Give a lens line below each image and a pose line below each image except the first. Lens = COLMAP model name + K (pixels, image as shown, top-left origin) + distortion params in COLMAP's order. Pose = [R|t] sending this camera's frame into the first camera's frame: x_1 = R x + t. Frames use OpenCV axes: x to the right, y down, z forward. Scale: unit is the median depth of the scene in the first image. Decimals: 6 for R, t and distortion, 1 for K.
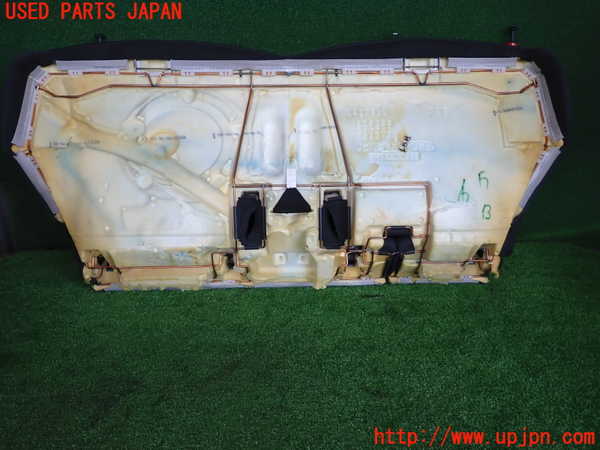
lens RADIAL K [[442.1, 0, 300.0], [0, 442.1, 225.0], [0, 0, 1]] dist [0.006232, -0.004249]
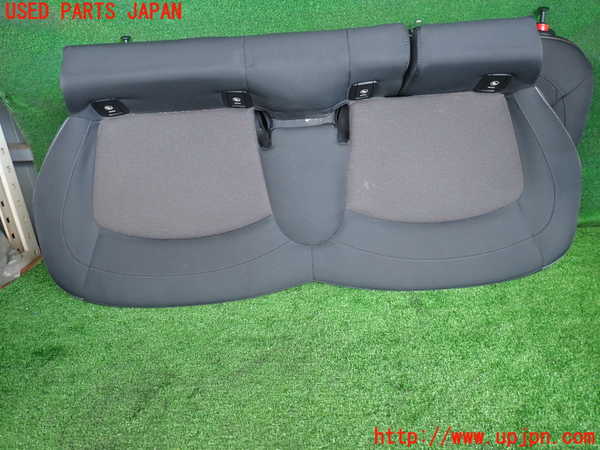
lens RADIAL K [[442.1, 0, 300.0], [0, 442.1, 225.0], [0, 0, 1]] dist [0.006232, -0.004249]
pose [[0.997170, -0.021215, -0.072127, 0.019698], [0.024773, 0.998501, 0.048801, -0.047757], [0.070983, -0.050450, 0.996201, -0.025445]]
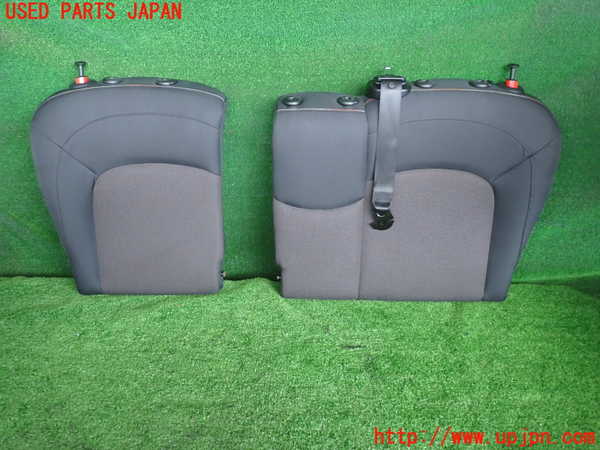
lens RADIAL K [[444.9, 0, 300.0], [0, 444.9, 225.0], [0, 0, 1]] dist [0.005096, 0.001370]
pose [[0.999461, 0.028067, -0.017054, 0.071786], [-0.027959, 0.999588, 0.006543, -0.130623], [0.017231, -0.006062, 0.999833, 0.053385]]
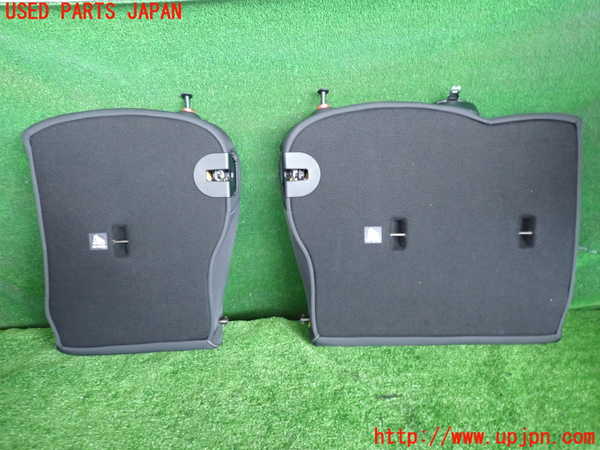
lens RADIAL K [[442.1, 0, 300.0], [0, 442.1, 225.0], [0, 0, 1]] dist [0.006232, -0.004249]
pose [[0.999848, -0.015592, 0.007854, -0.015401], [0.015755, 0.999652, -0.021147, -0.198051], [-0.007522, 0.021268, 0.999746, 0.163698]]
